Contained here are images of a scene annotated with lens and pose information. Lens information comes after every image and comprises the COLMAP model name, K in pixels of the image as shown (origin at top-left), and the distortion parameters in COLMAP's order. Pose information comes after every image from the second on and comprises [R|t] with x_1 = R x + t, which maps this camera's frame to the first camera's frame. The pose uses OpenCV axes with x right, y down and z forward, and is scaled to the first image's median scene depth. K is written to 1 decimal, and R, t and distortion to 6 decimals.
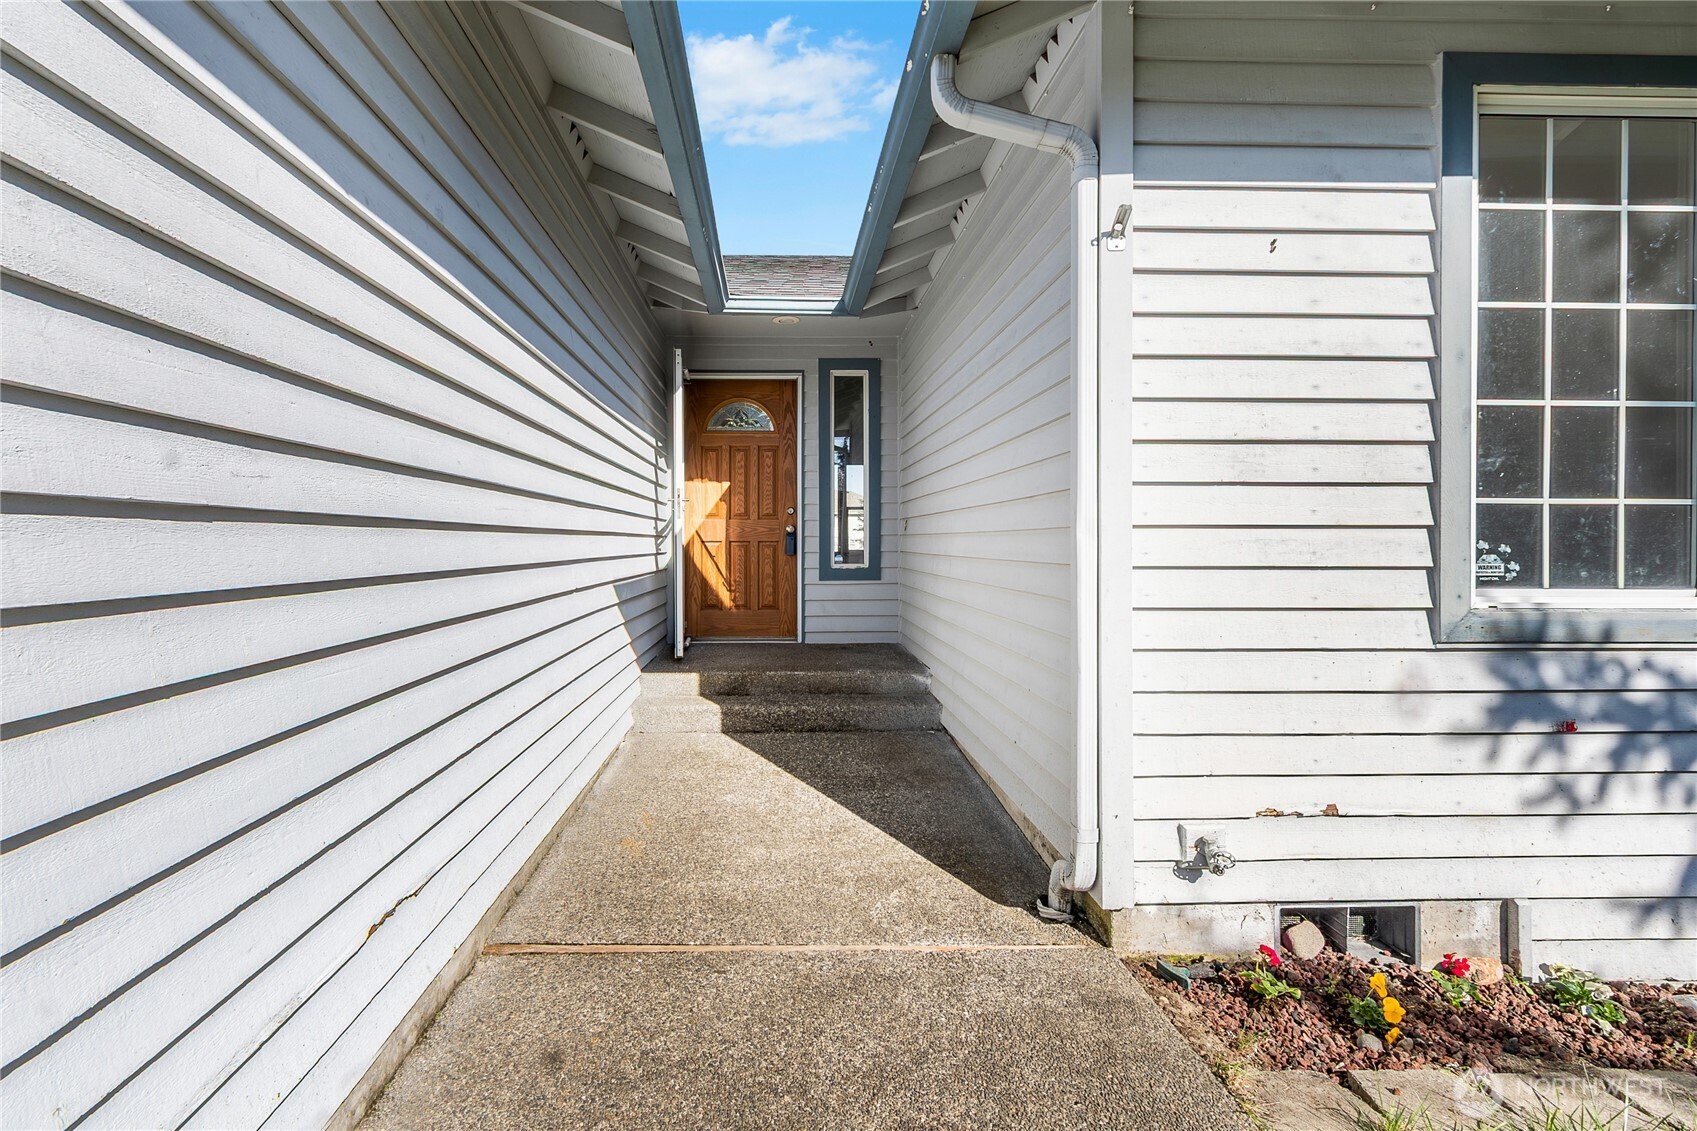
lens RADIAL K [[902.7, 0, 851.9], [0, 902.7, 541.4], [0, 0, 1]] dist [-0.019668, -0.000275]
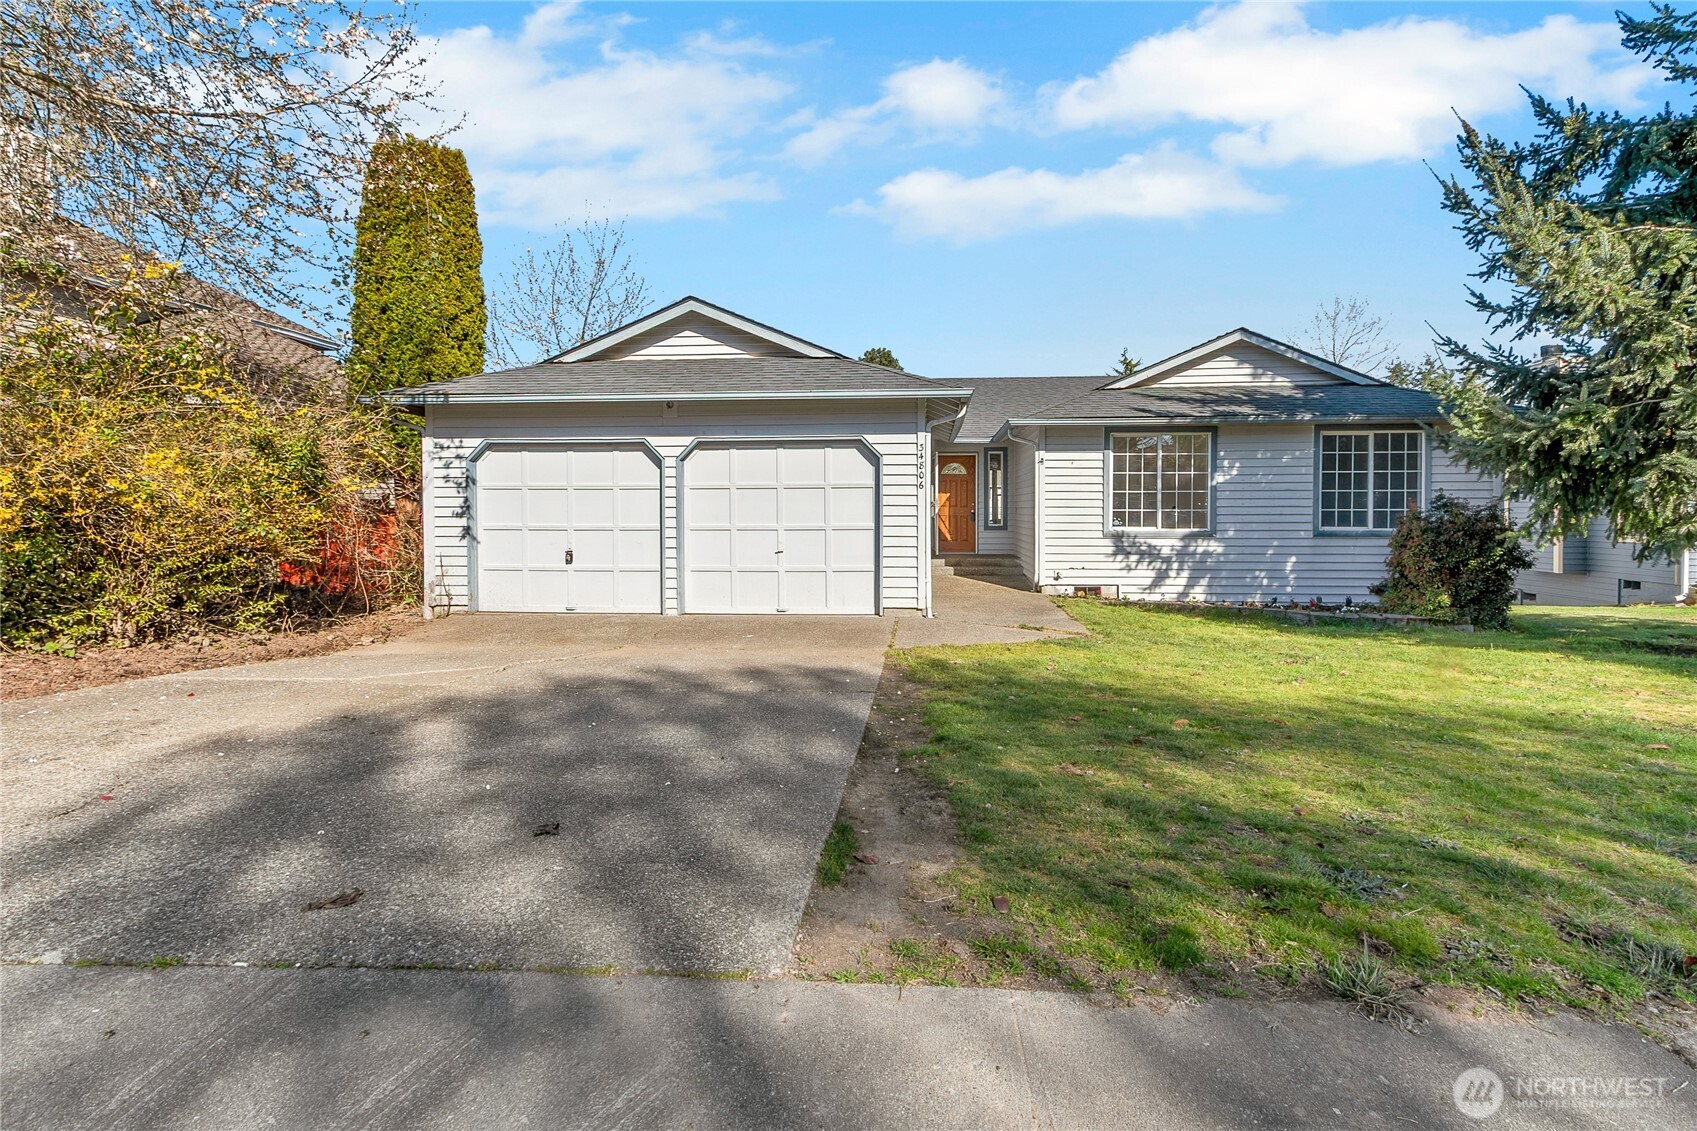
lens RADIAL K [[902.7, 0, 851.9], [0, 902.7, 541.4], [0, 0, 1]] dist [-0.019668, -0.000275]
pose [[0.985917, 0.004060, -0.167187, 0.067456], [0.001988, 0.999350, 0.035992, -0.056980], [0.167224, -0.035817, 0.985268, -4.505780]]
